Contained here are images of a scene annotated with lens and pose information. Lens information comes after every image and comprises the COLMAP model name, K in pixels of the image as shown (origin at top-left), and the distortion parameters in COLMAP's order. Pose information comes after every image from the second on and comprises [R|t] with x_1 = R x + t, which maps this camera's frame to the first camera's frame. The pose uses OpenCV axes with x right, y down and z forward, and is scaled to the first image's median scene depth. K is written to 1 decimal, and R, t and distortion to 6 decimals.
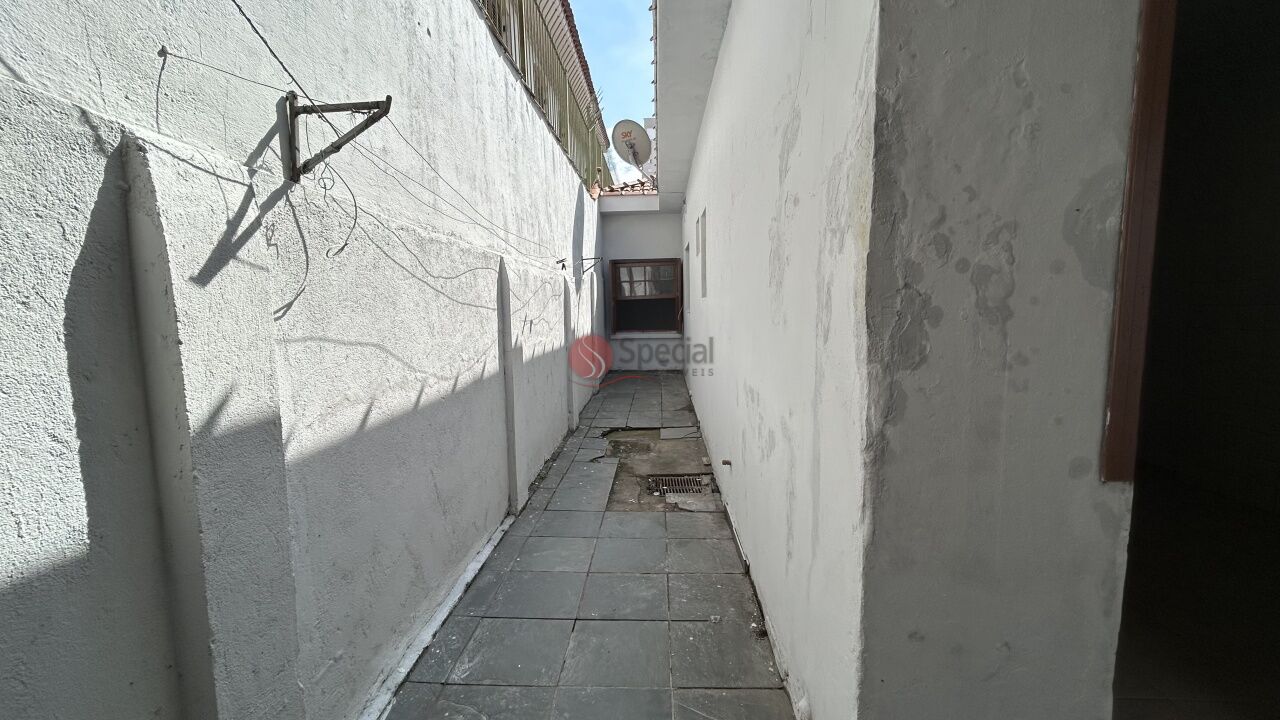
lens RADIAL K [[517.2, 0, 634.7], [0, 517.2, 363.4], [0, 0, 1]] dist [-0.003945, 0.001881]
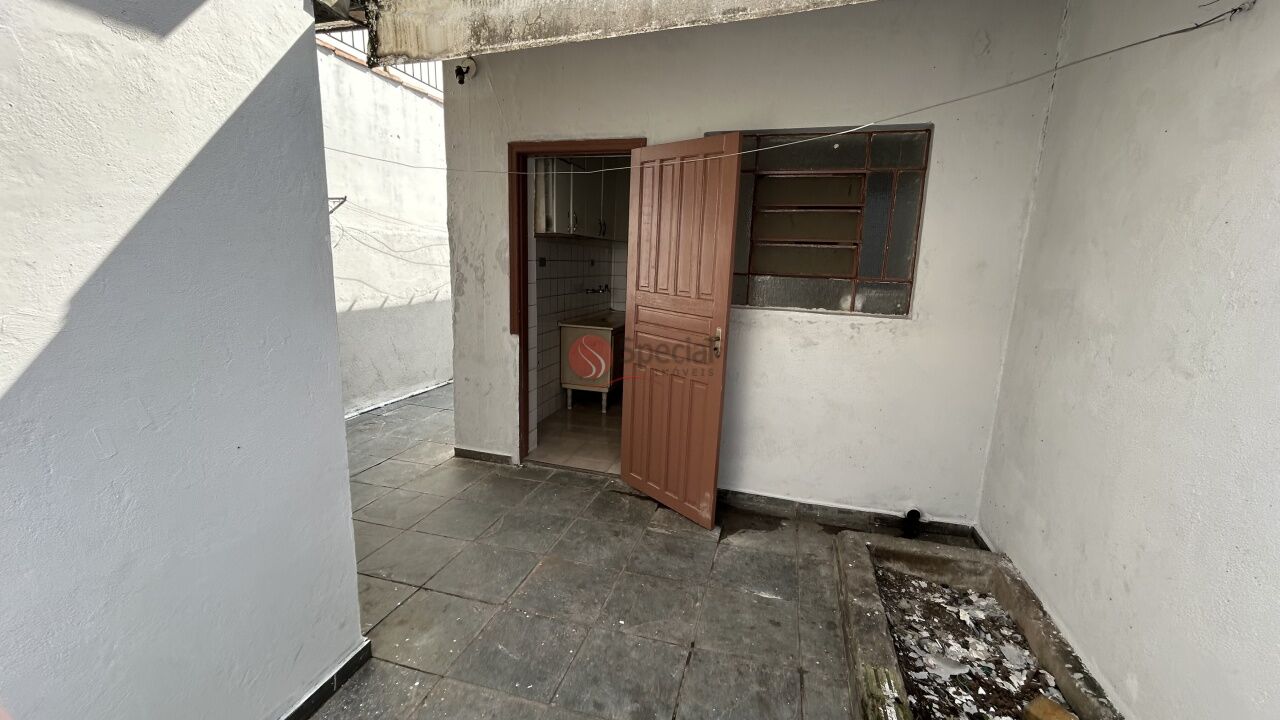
lens RADIAL K [[517.2, 0, 641.0], [0, 517.2, 360.3], [0, 0, 1]] dist [-0.003945, 0.001881]
pose [[0.971753, 0.093536, -0.216673, 2.432946], [-0.075129, 0.992948, 0.091702, 0.030796], [0.223722, -0.072833, 0.971928, -2.012585]]
